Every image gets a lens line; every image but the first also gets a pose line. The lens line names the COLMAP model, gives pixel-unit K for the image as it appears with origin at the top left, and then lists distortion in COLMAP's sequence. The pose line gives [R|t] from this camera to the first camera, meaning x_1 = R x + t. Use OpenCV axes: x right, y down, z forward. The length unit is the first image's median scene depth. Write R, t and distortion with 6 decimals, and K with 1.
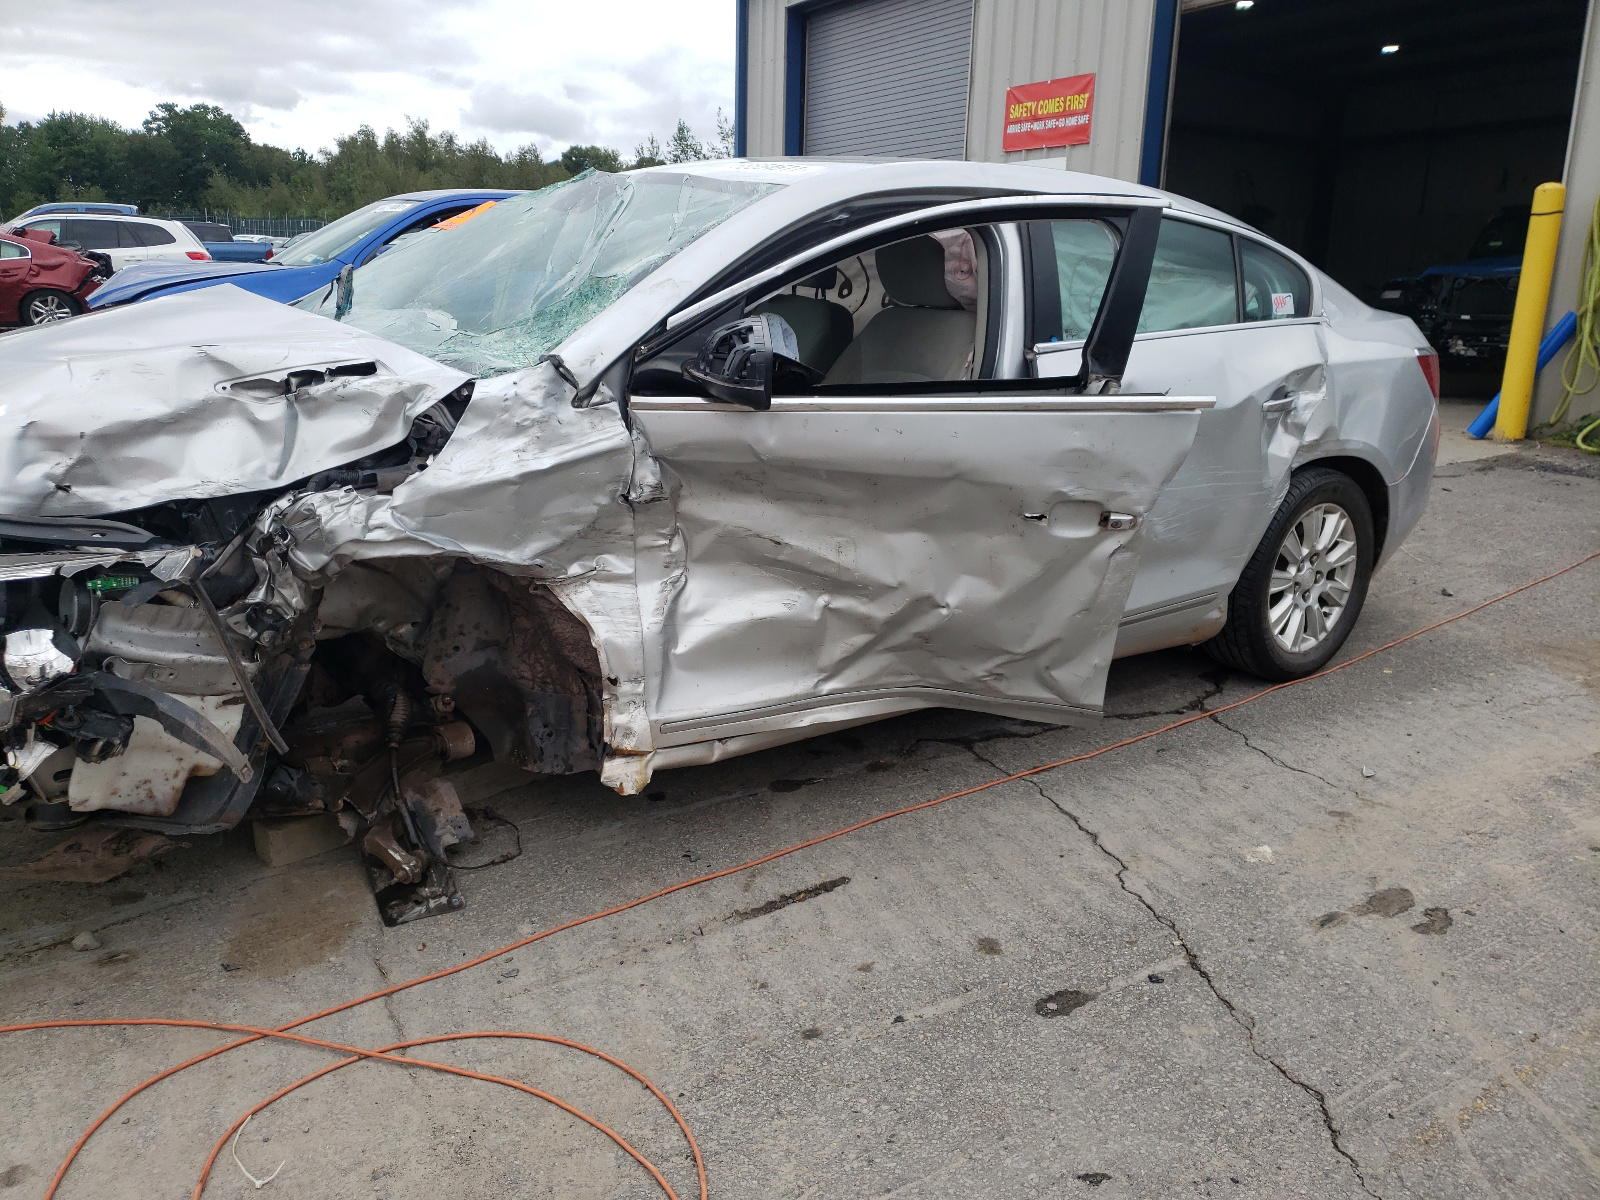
lens RADIAL K [[1208.7, 0, 800.0], [0, 1208.7, 600.0], [0, 0, 1]] dist [0.020083, -0.002311]
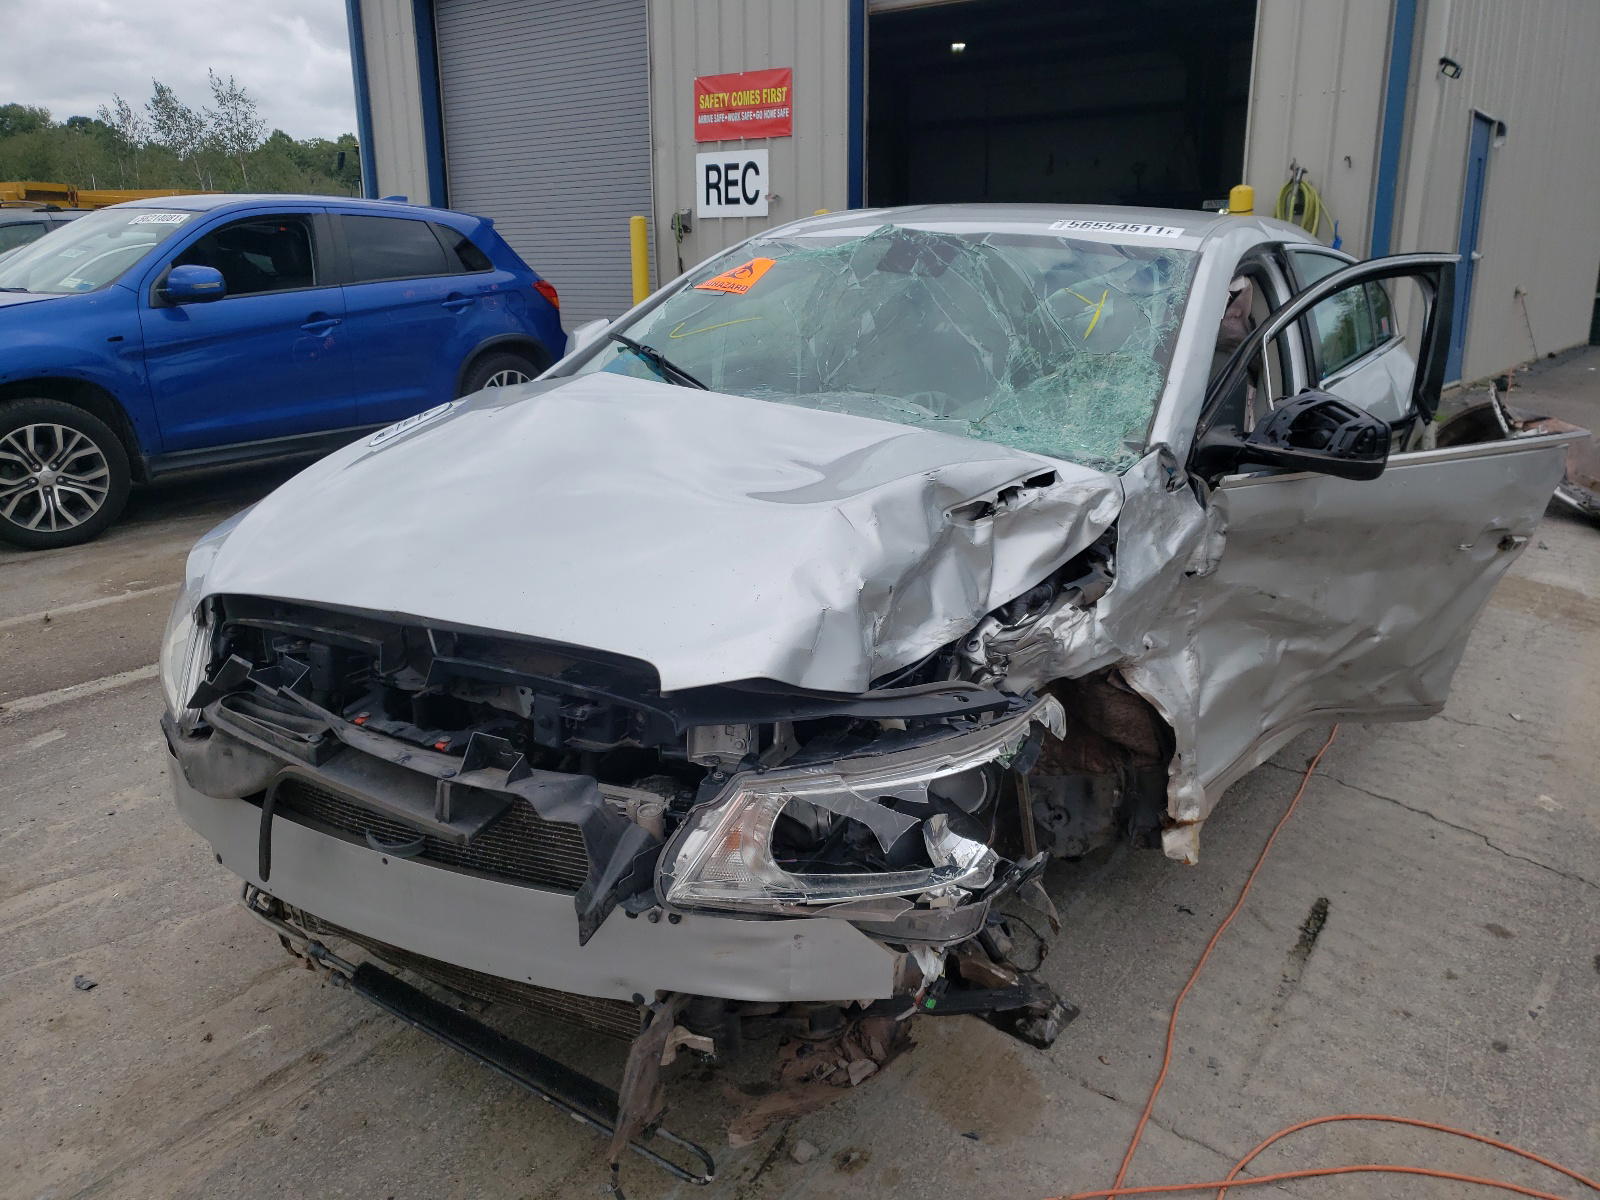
lens RADIAL K [[1216.1, 0, 800.0], [0, 1216.1, 600.0], [0, 0, 1]] dist [0.010694, 0.001314]
pose [[0.925877, -0.125208, 0.356474, -0.722573], [0.117524, 0.992129, 0.043228, -0.129536], [-0.359081, 0.001871, 0.933305, 0.152586]]
